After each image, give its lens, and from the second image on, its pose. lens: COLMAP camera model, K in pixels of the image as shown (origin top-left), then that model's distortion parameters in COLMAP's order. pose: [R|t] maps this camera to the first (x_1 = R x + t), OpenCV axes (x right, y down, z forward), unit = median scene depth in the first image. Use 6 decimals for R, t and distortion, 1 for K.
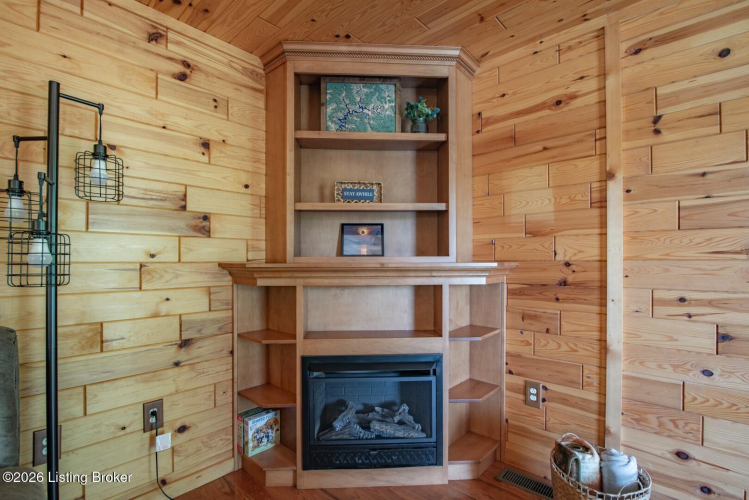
lens RADIAL K [[351.2, 0, 373.6], [0, 351.2, 265.6], [0, 0, 1]] dist [-0.002906, -0.000693]
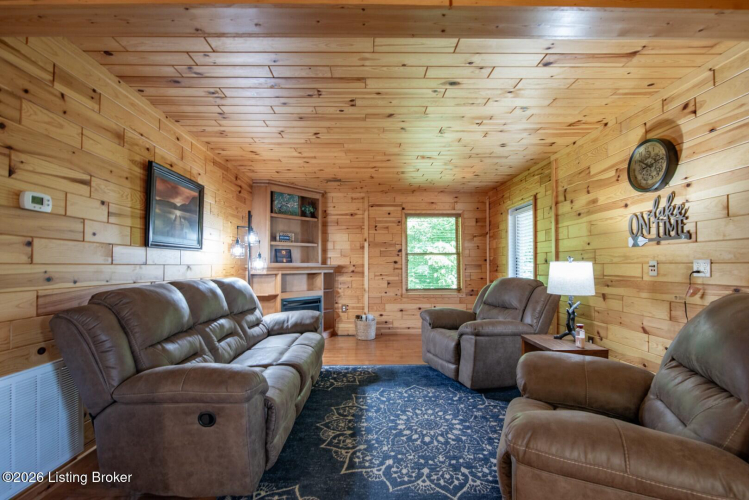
lens RADIAL K [[351.2, 0, 373.6], [0, 351.2, 265.6], [0, 0, 1]] dist [-0.002906, -0.000693]
pose [[0.721938, 0.002226, 0.691954, -1.637448], [-0.001892, 0.999997, -0.001243, -0.000960], [-0.691955, -0.000412, 0.721941, -1.533051]]
